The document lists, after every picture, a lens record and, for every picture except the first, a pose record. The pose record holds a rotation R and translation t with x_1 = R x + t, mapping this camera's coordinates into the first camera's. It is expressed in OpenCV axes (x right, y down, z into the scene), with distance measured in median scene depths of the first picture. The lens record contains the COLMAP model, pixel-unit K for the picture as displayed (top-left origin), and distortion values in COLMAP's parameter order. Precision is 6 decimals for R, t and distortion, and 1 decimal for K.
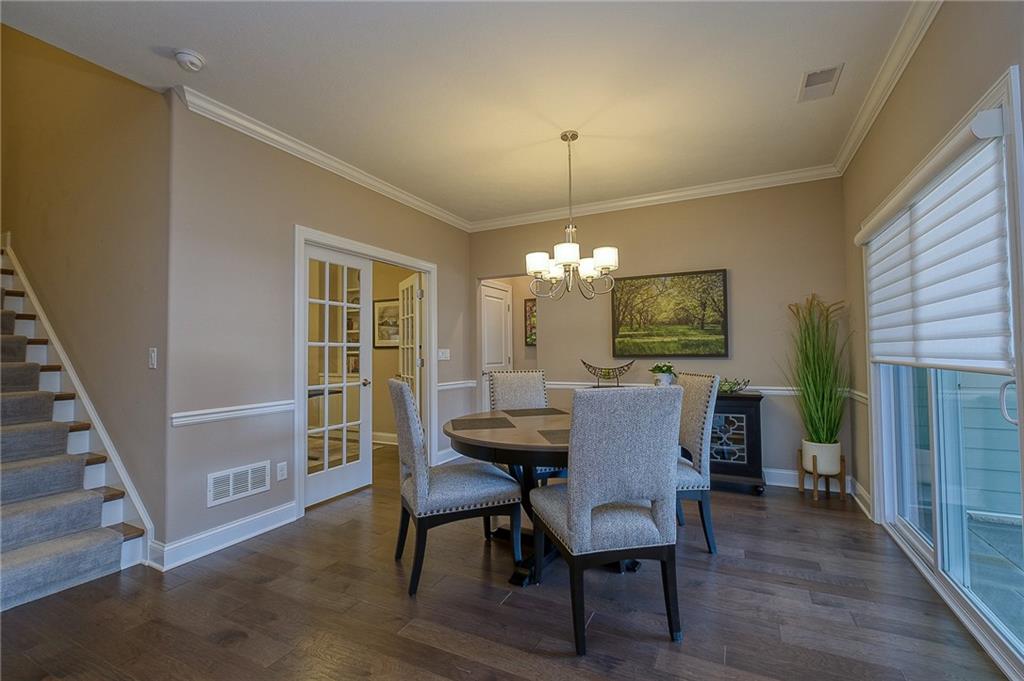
lens RADIAL K [[446.1, 0, 512.0], [0, 446.1, 340.5], [0, 0, 1]] dist [-0.011346, -0.000184]
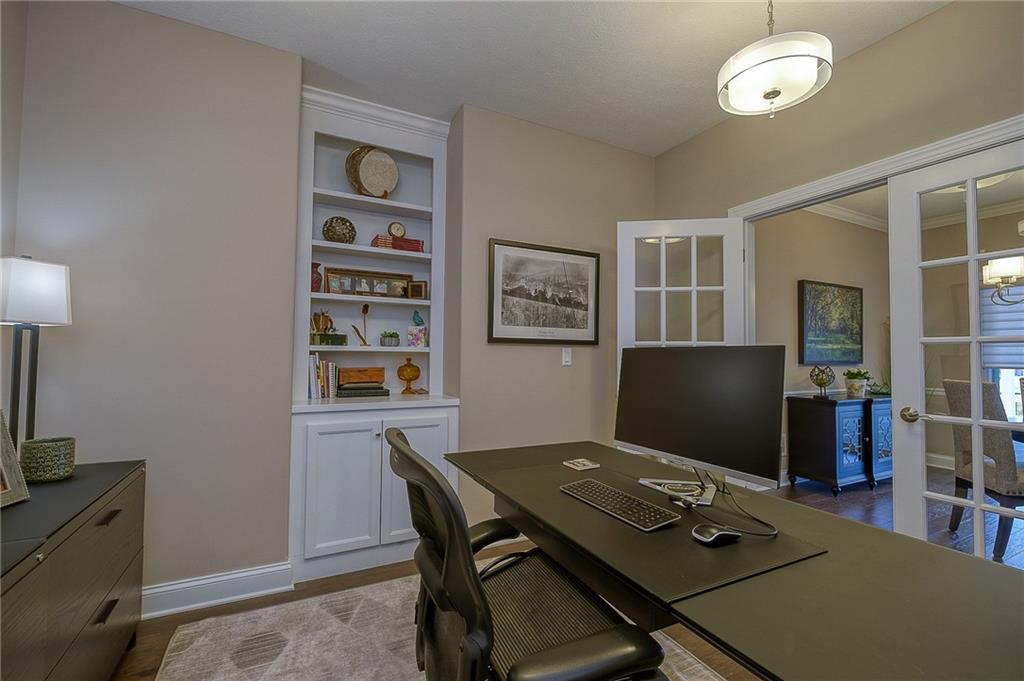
lens RADIAL K [[446.1, 0, 512.0], [0, 446.1, 340.5], [0, 0, 1]] dist [-0.011346, -0.000184]
pose [[0.590742, 0.041849, 0.805775, -0.908449], [-0.038275, 0.998983, -0.023823, 0.035550], [-0.805952, -0.016768, 0.591743, 0.960256]]
